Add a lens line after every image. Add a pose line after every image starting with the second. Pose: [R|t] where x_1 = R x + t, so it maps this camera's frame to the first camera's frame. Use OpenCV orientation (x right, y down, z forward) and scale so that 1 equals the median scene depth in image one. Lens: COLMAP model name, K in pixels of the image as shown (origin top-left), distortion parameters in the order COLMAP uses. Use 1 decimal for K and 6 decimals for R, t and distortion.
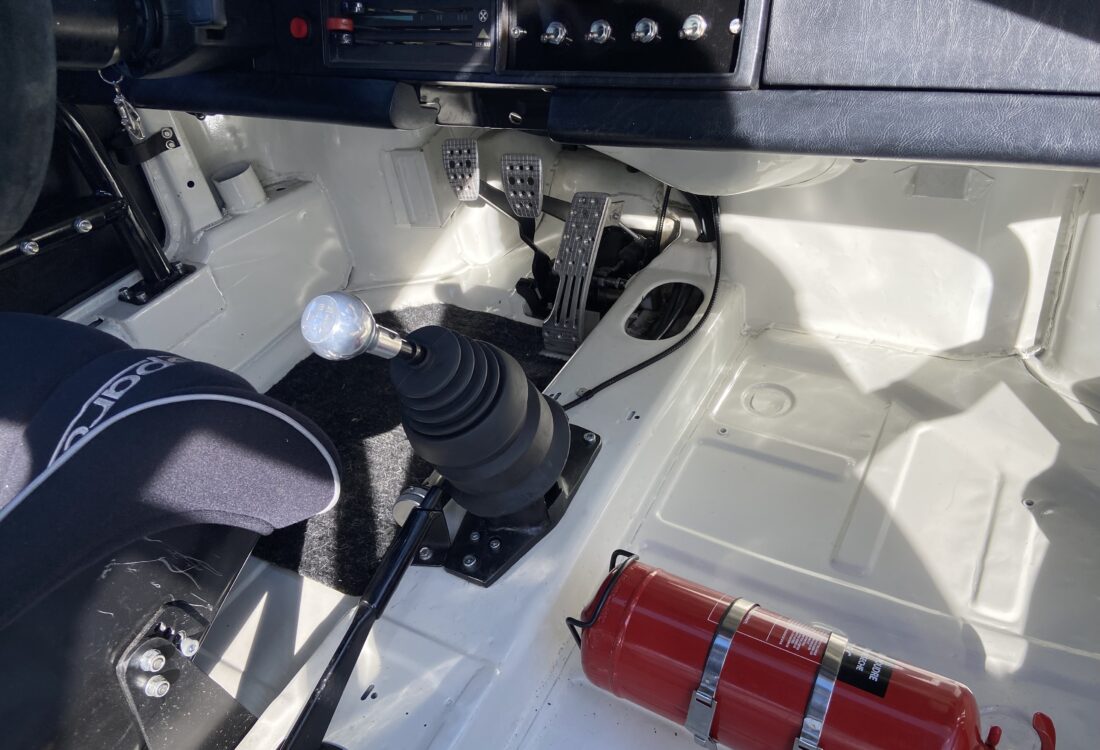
lens RADIAL K [[853.4, 0, 550.6], [0, 853.4, 364.5], [0, 0, 1]] dist [0.115648, -0.175807]
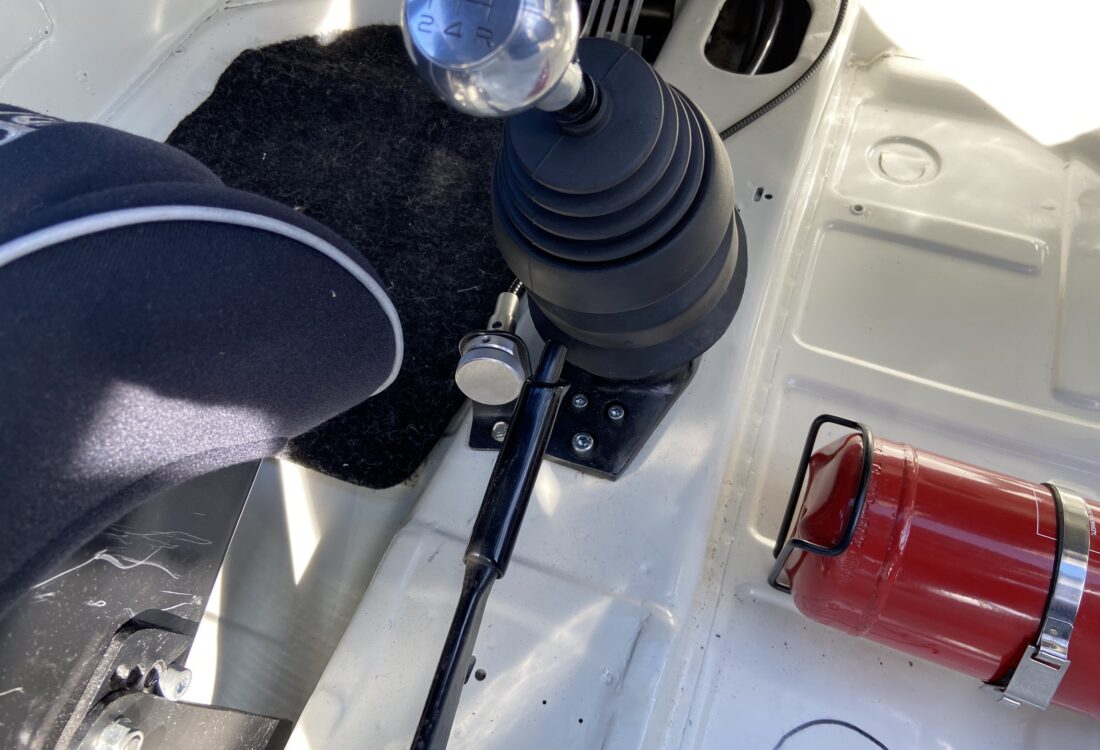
lens RADIAL K [[853.4, 0, 550.6], [0, 853.4, 364.5], [0, 0, 1]] dist [0.115648, -0.175807]
pose [[0.981687, -0.070087, 0.177140, -0.225110], [0.018038, 0.959884, 0.279818, -0.004047], [-0.189645, -0.271499, 0.943569, 0.423412]]
